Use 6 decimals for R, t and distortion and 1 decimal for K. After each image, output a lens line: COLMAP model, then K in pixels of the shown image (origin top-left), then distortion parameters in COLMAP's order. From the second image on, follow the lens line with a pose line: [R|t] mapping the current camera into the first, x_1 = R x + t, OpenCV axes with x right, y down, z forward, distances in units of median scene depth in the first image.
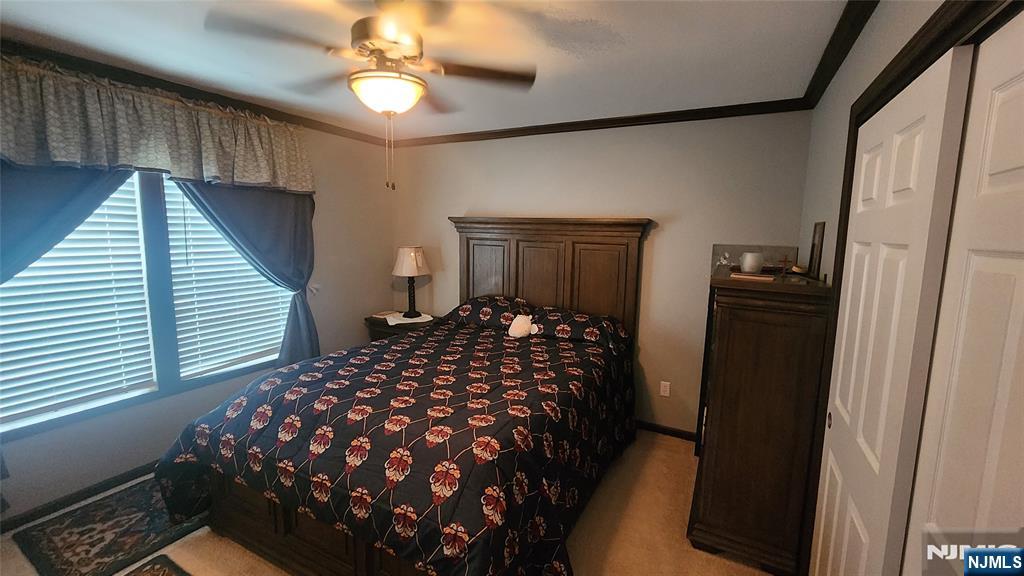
lens RADIAL K [[421.7, 0, 514.8], [0, 421.7, 285.0], [0, 0, 1]] dist [0.002582, 0.000409]
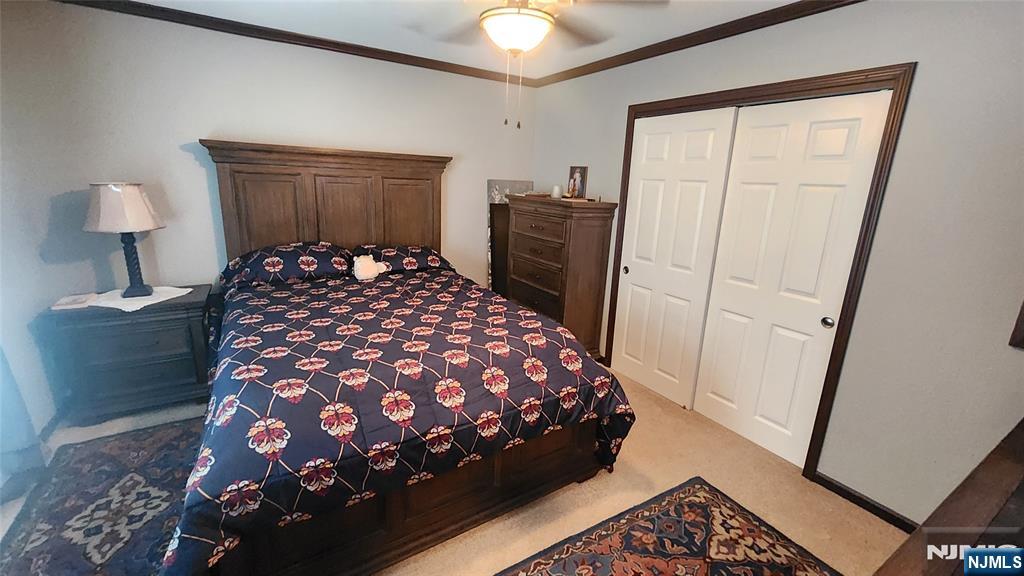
lens RADIAL K [[421.7, 0, 514.8], [0, 421.7, 285.0], [0, 0, 1]] dist [0.002582, 0.000409]
pose [[0.505387, -0.210908, 0.836721, -0.761973], [0.084006, 0.977089, 0.195550, -0.027252], [-0.858794, -0.028539, 0.511526, 0.273305]]
